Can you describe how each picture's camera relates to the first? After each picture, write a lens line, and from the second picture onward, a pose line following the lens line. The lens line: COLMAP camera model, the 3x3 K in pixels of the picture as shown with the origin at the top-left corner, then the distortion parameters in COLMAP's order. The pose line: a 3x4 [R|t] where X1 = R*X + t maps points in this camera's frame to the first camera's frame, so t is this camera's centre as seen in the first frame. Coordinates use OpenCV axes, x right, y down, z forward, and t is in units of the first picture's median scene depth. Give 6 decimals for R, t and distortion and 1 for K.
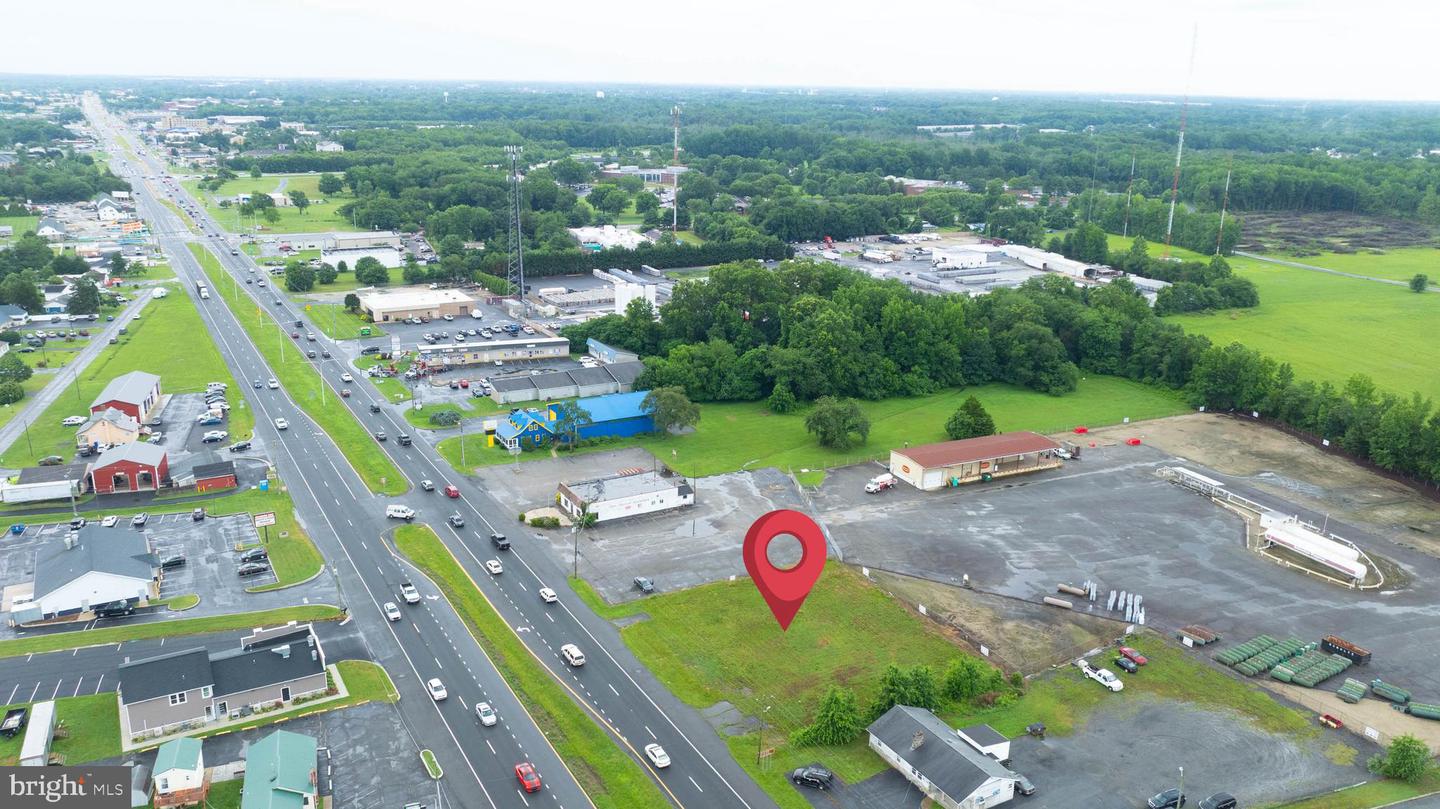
lens RADIAL K [[1100.9, 0, 722.1], [0, 1100.9, 404.3], [0, 0, 1]] dist [-0.035091, 0.032452]
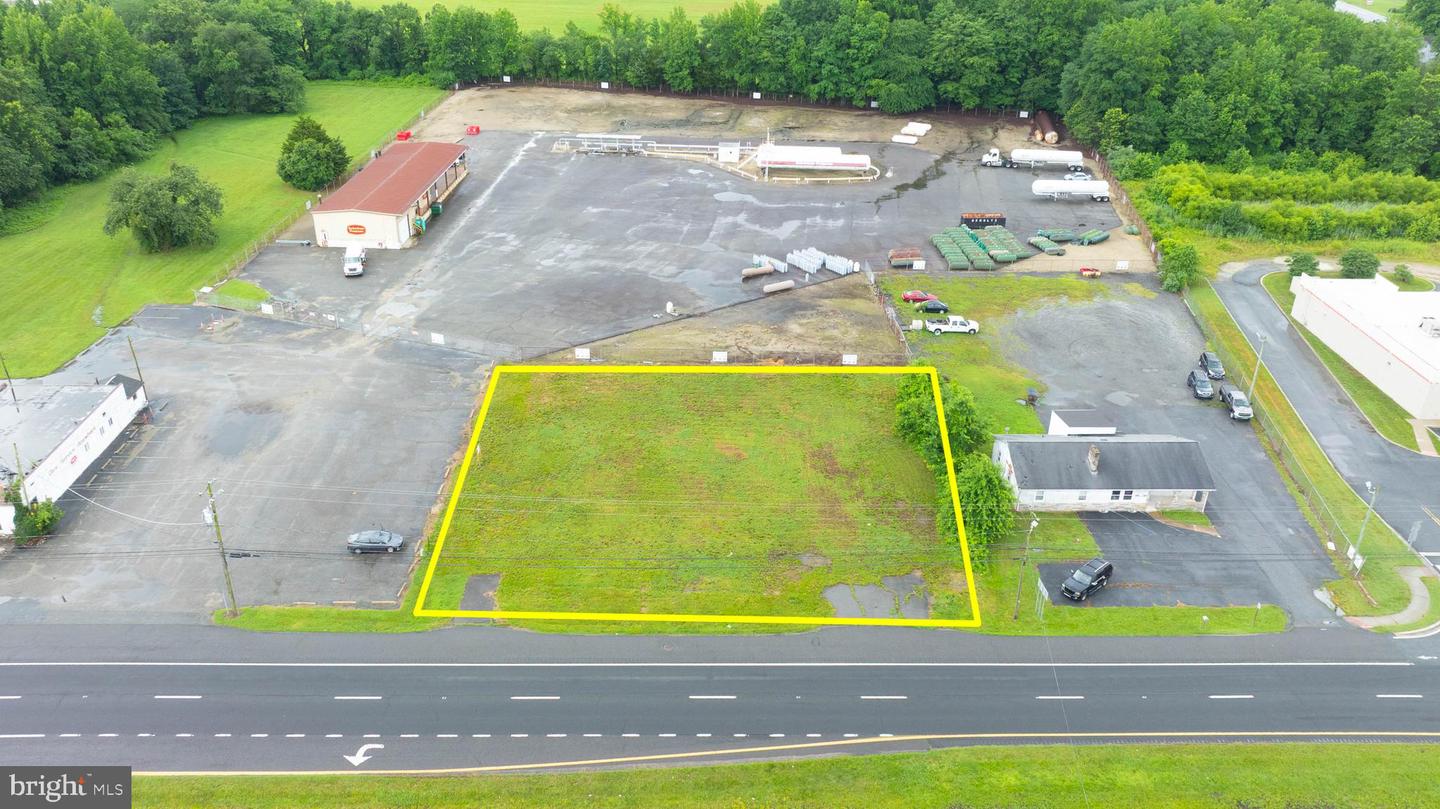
lens RADIAL K [[1100.9, 0, 721.0], [0, 1100.9, 408.2], [0, 0, 1]] dist [-0.035091, 0.032452]
pose [[0.464952, -0.420874, 0.778900, -0.296564], [0.240351, 0.906743, 0.346480, -0.018915], [-0.852086, 0.026113, 0.522749, 0.514088]]
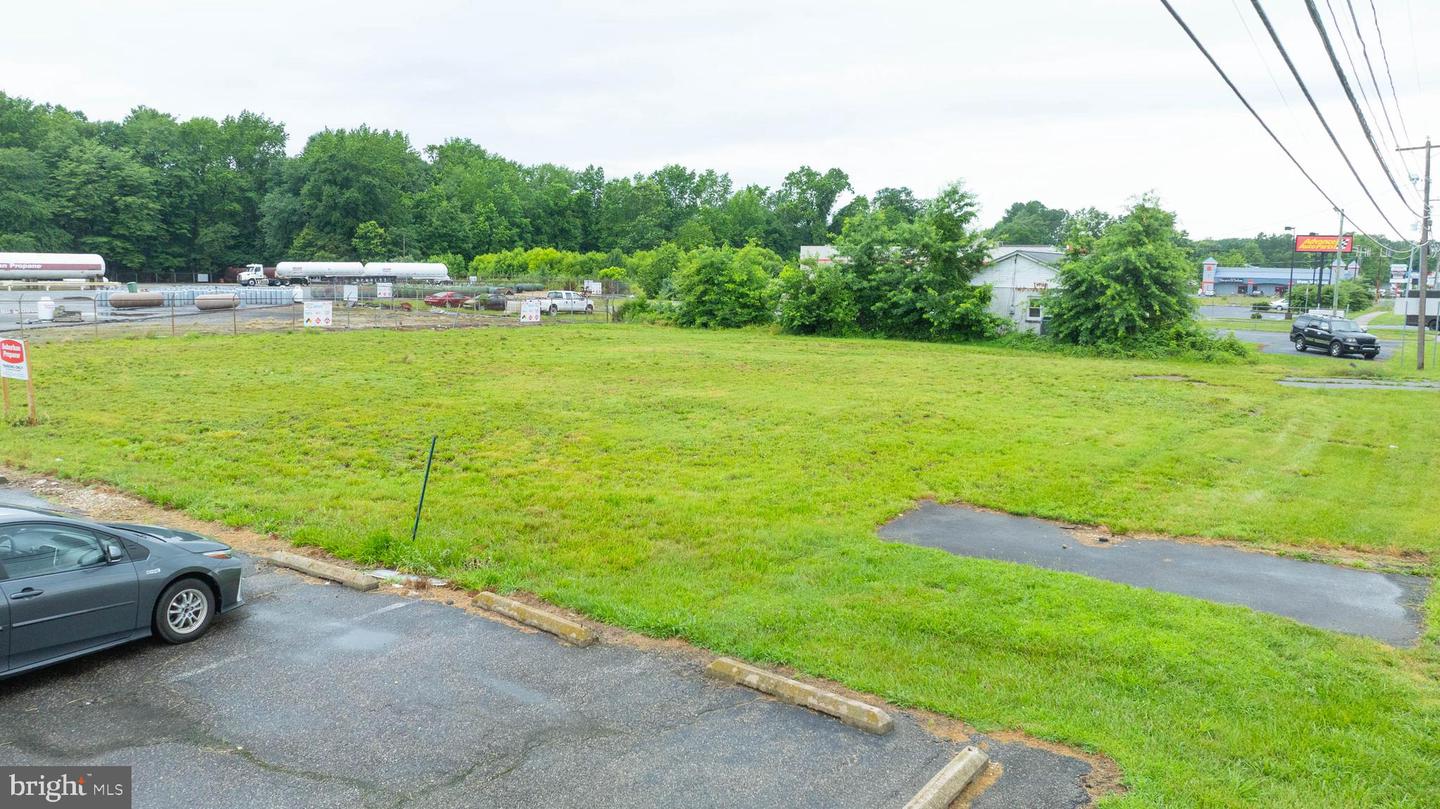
lens RADIAL K [[1100.9, 0, 718.4], [0, 1100.9, 406.5], [0, 0, 1]] dist [-0.035091, 0.032452]
pose [[-0.446383, -0.127241, 0.885749, -0.109065], [0.235292, 0.938318, 0.253371, 0.134526], [-0.863354, 0.321510, -0.388911, 0.825936]]
